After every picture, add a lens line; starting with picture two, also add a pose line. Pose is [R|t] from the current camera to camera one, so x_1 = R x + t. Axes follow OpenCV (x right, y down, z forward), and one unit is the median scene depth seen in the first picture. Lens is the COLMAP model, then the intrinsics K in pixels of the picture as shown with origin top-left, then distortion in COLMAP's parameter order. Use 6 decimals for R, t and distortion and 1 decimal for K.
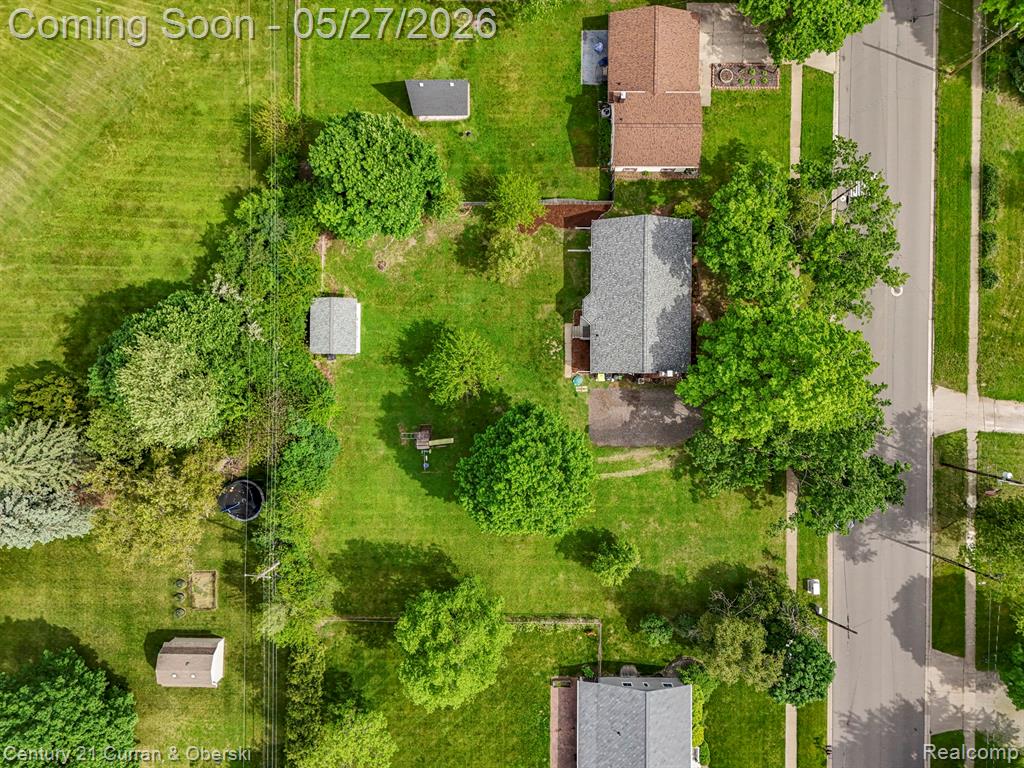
lens RADIAL K [[748.2, 0, 512.0], [0, 748.2, 384.0], [0, 0, 1]] dist [0.071286, -0.052648]
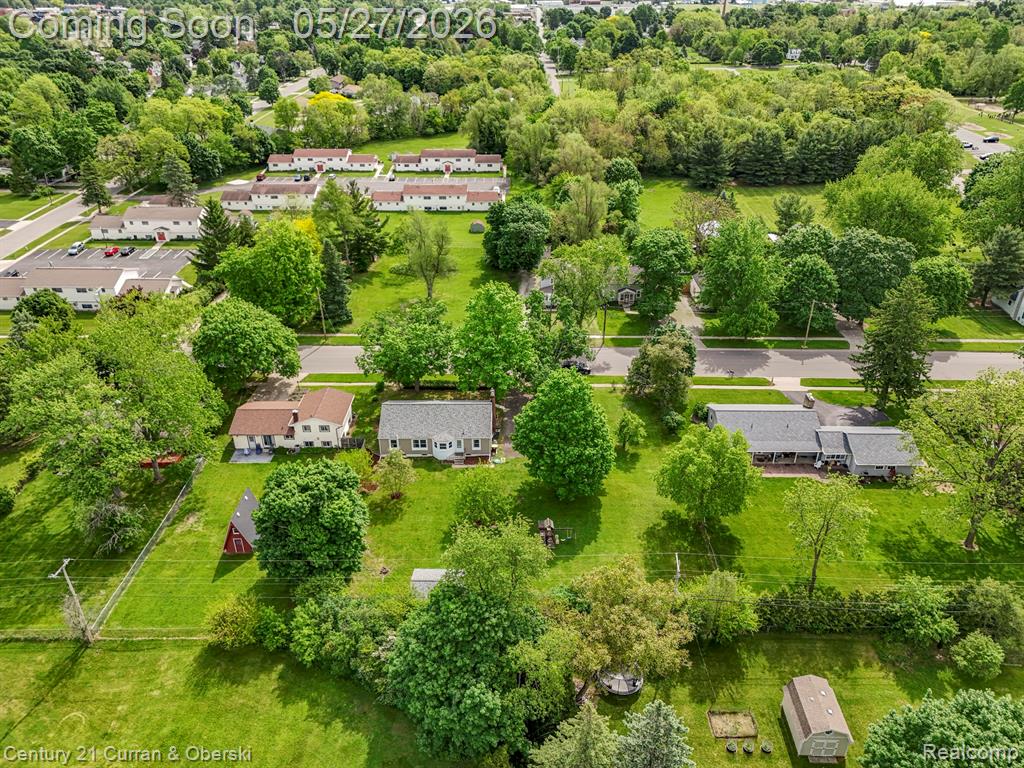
lens RADIAL K [[748.2, 0, 512.0], [0, 748.2, 384.0], [0, 0, 1]] dist [0.071286, -0.052648]
pose [[-0.001530, -0.496044, 0.868296, -0.976428], [0.999871, -0.014626, -0.006594, 0.033075], [0.015970, 0.868174, 0.496002, 0.236689]]
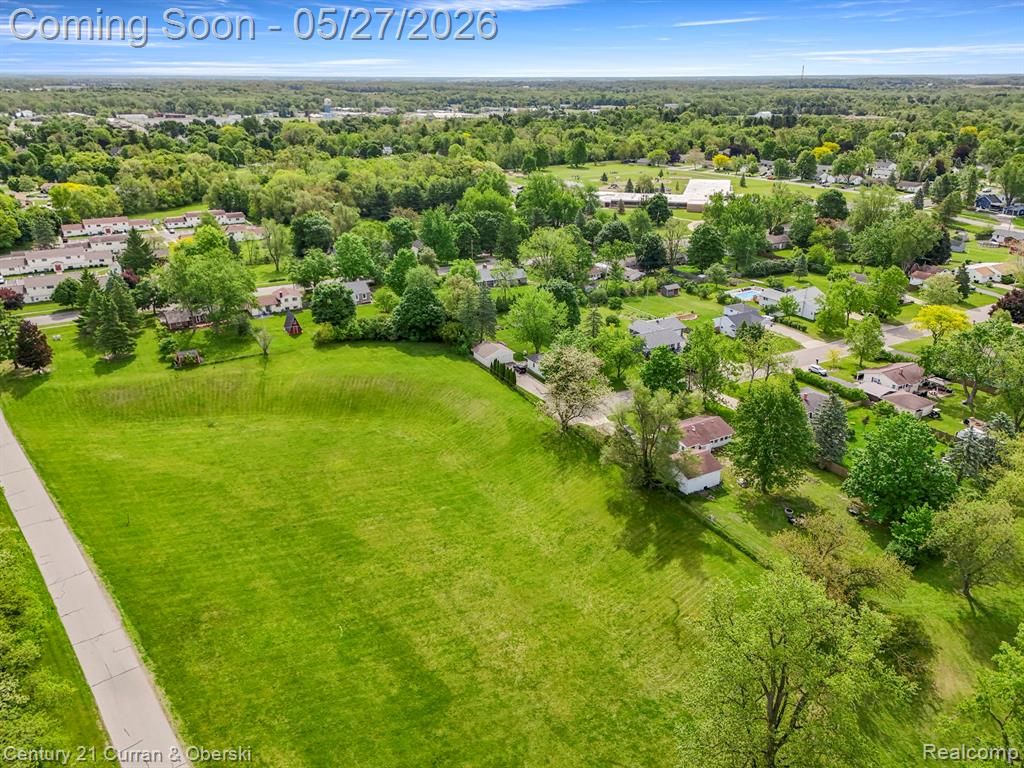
lens RADIAL K [[748.2, 0, 512.0], [0, 748.2, 384.0], [0, 0, 1]] dist [0.071286, -0.052648]
pose [[-0.508706, -0.332974, 0.793944, -2.699117], [0.860921, -0.202940, 0.466509, -1.003242], [0.005788, 0.920839, 0.389901, 0.131181]]
